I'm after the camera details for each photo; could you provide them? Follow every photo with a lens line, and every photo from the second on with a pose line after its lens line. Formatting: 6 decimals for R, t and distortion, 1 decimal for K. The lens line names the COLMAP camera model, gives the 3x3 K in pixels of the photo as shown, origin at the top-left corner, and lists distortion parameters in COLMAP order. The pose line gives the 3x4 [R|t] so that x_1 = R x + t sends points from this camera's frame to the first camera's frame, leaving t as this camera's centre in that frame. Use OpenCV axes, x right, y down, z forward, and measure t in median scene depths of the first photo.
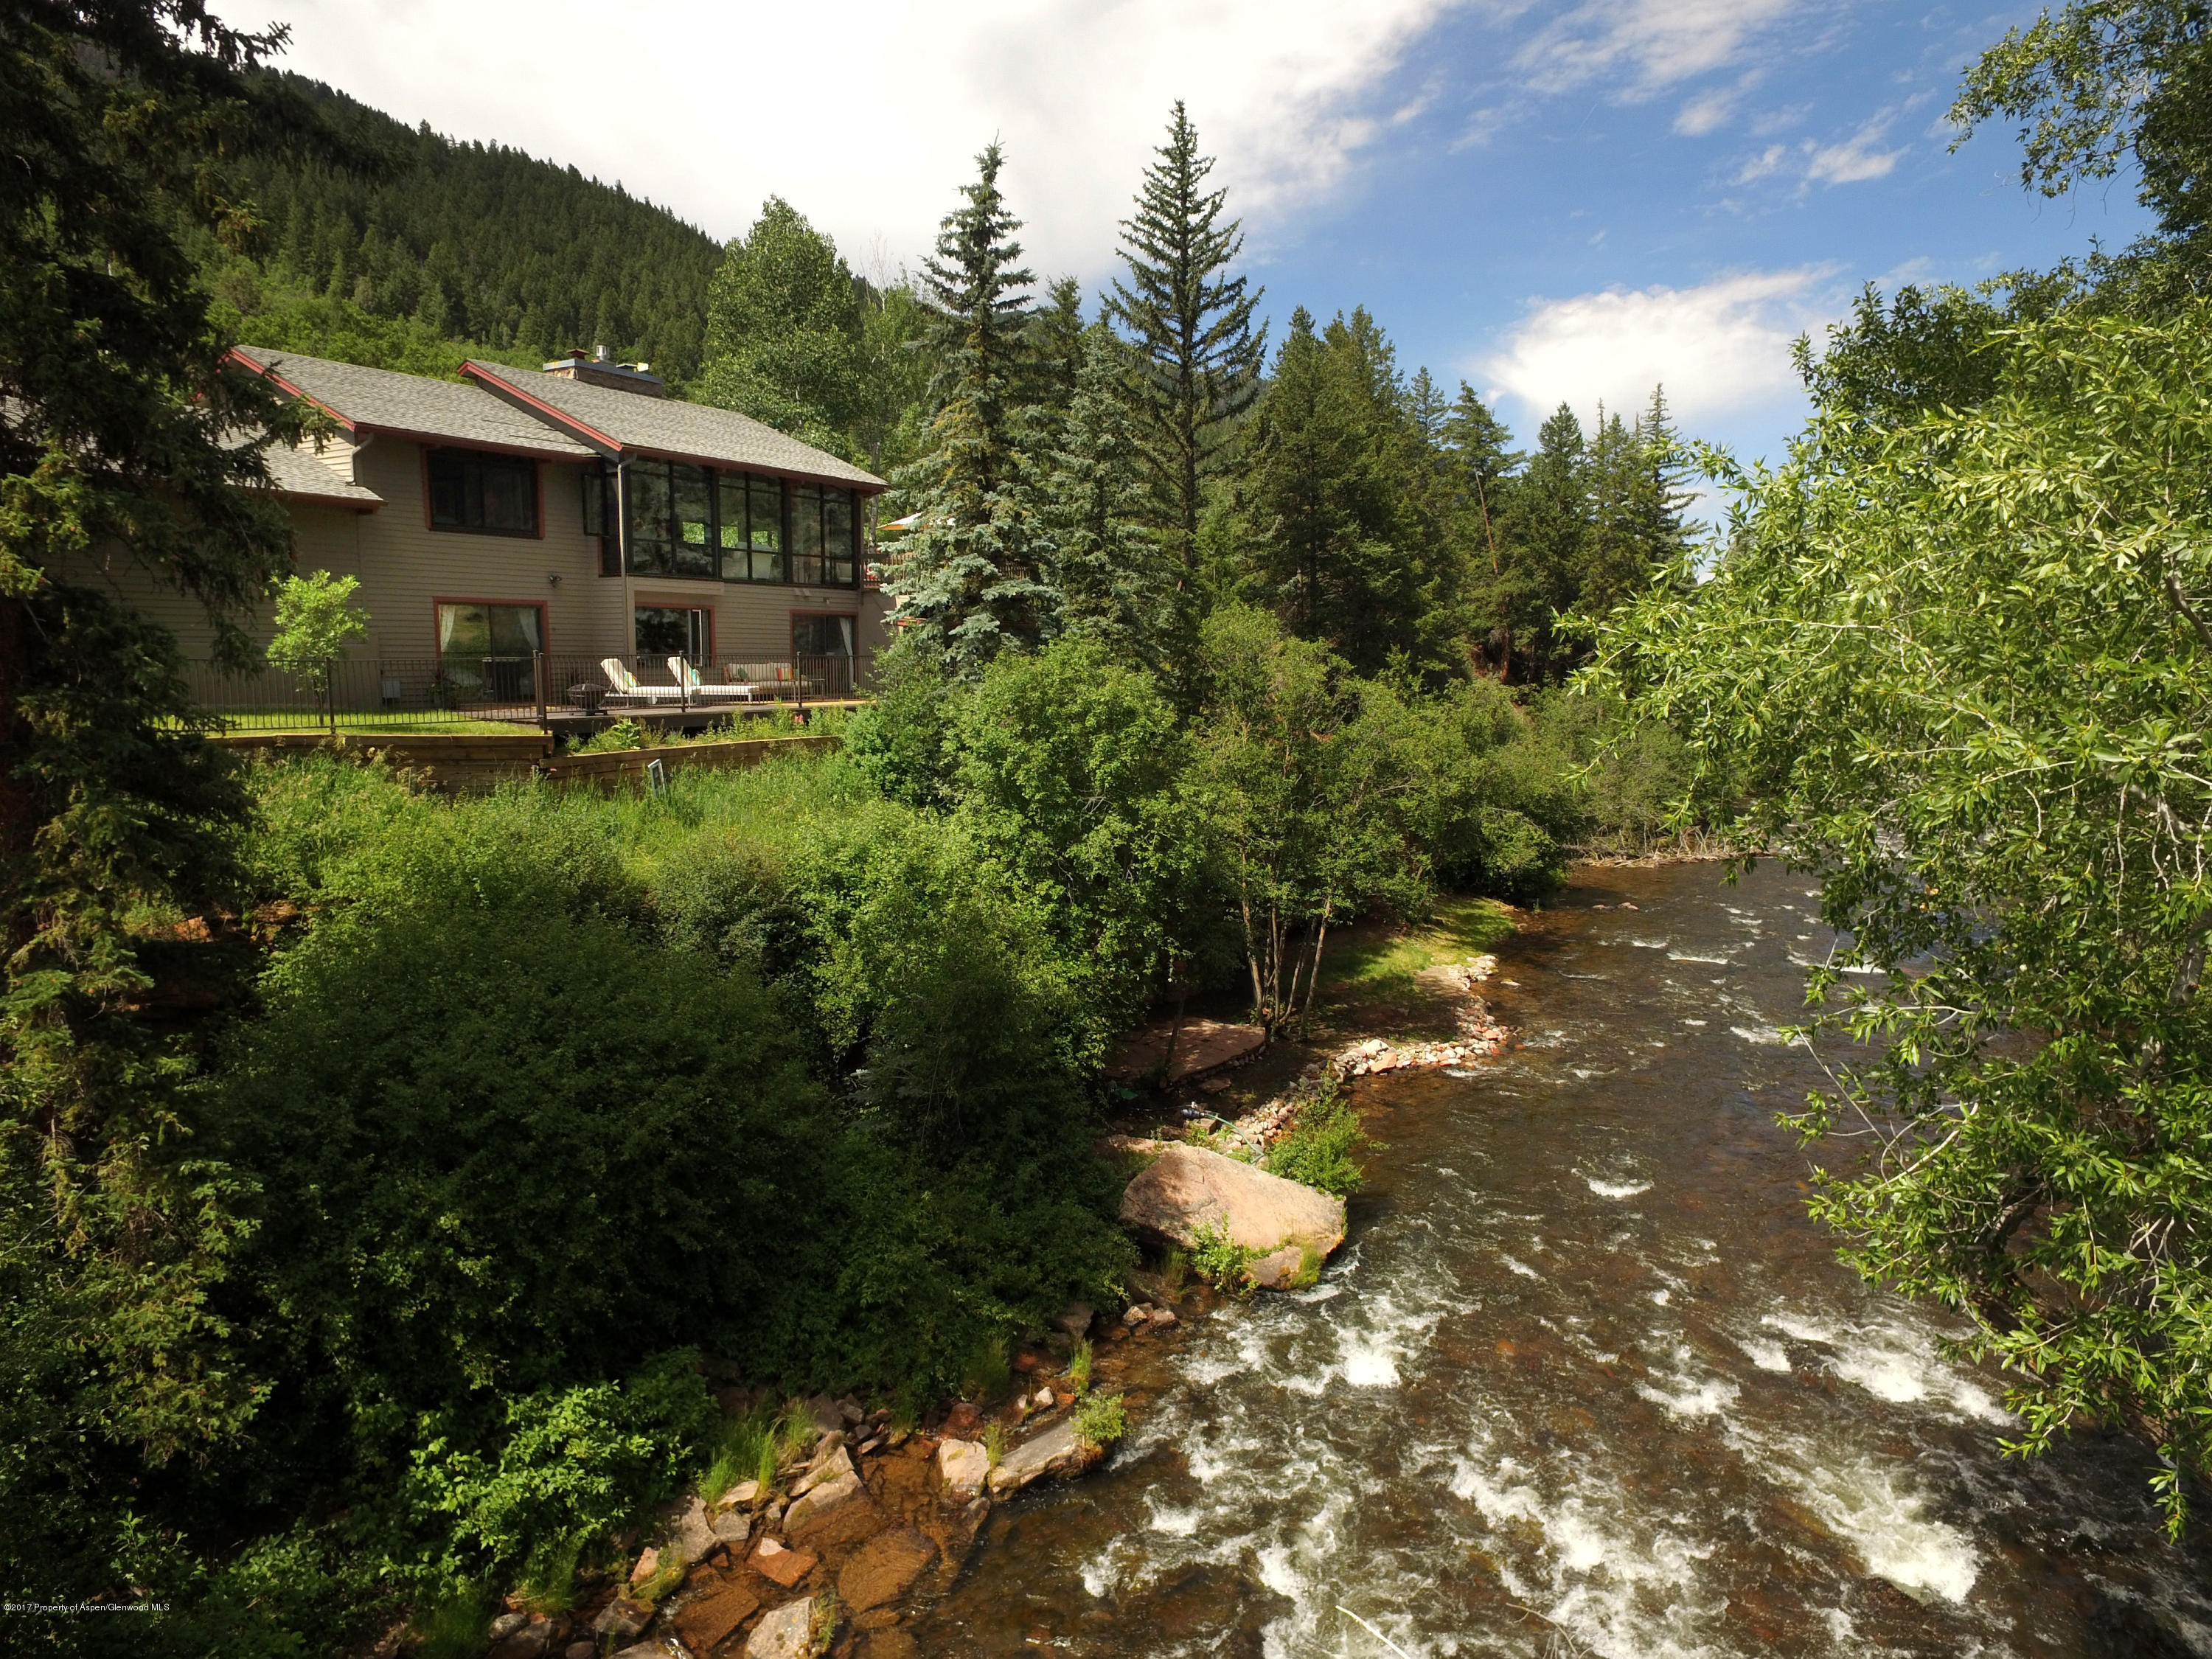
lens RADIAL K [[1287.1, 0, 1107.8], [0, 1287.1, 825.3], [0, 0, 1]] dist [-0.011267, 0.012986]
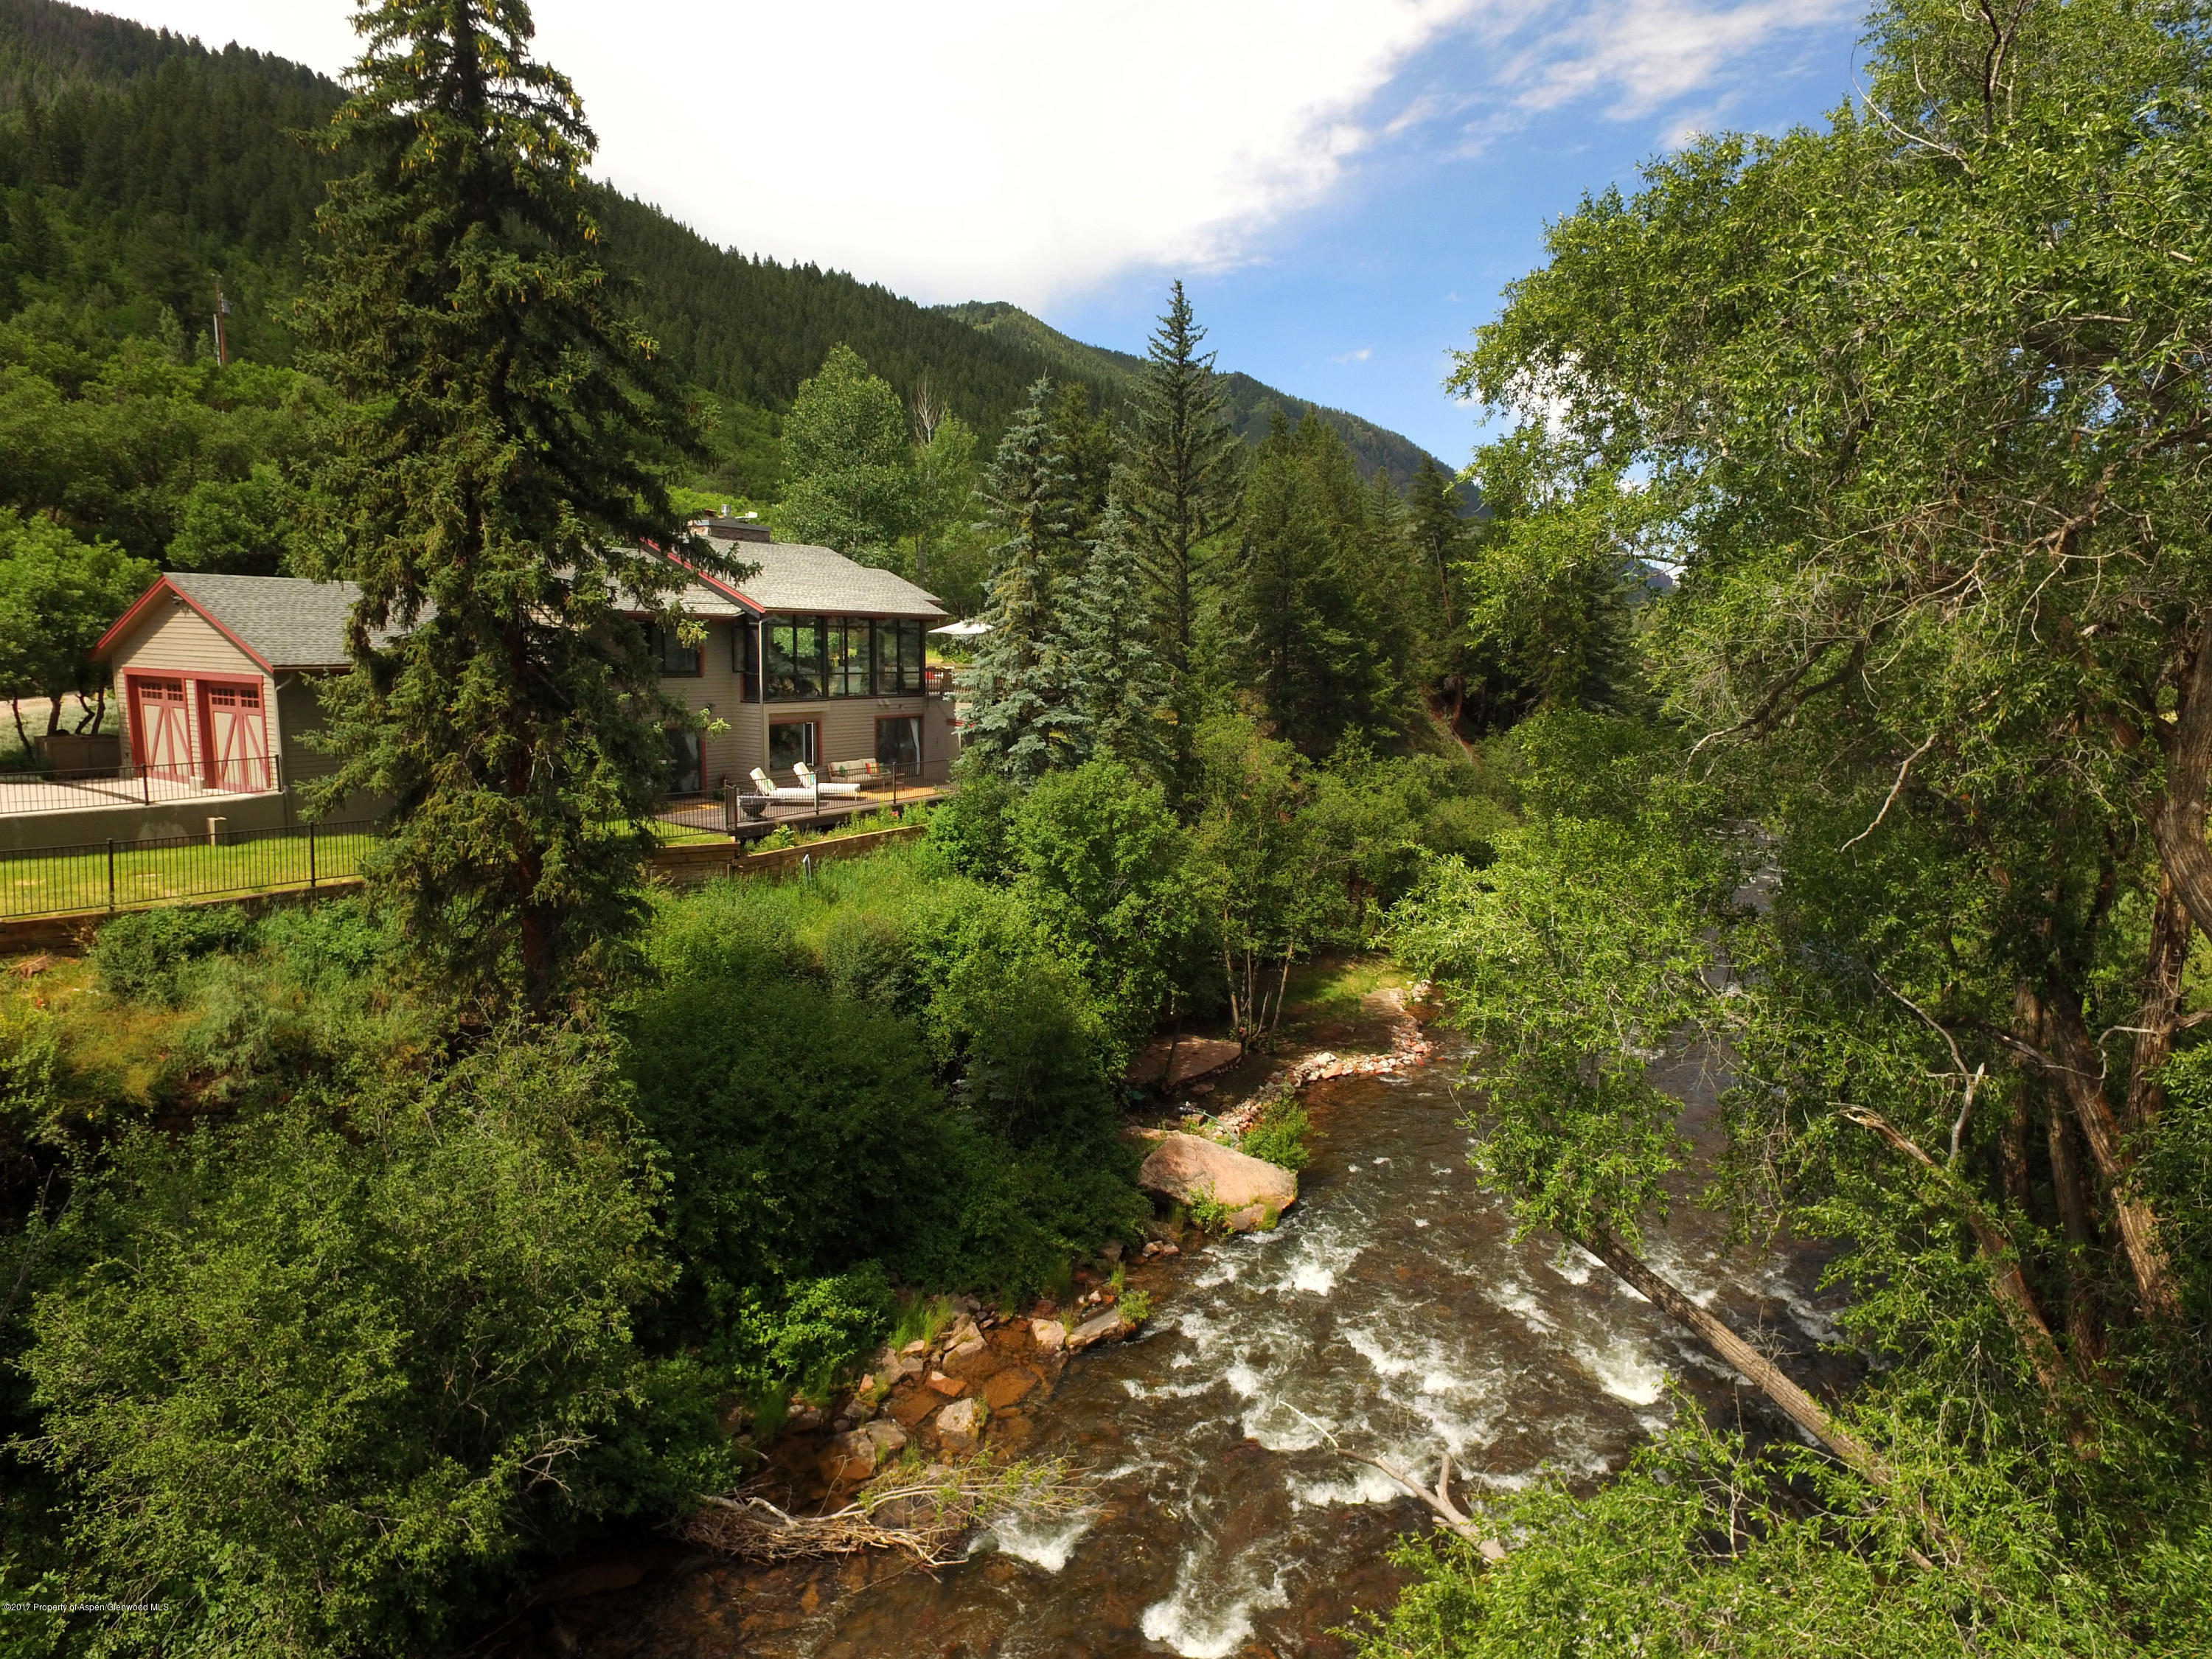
lens RADIAL K [[1287.1, 0, 1107.8], [0, 1287.1, 825.3], [0, 0, 1]] dist [-0.011267, 0.012986]
pose [[0.999811, 0.008618, 0.017430, -0.046290], [-0.008749, 0.999934, 0.007495, -0.090276], [-0.017364, -0.007646, 0.999820, -0.370334]]
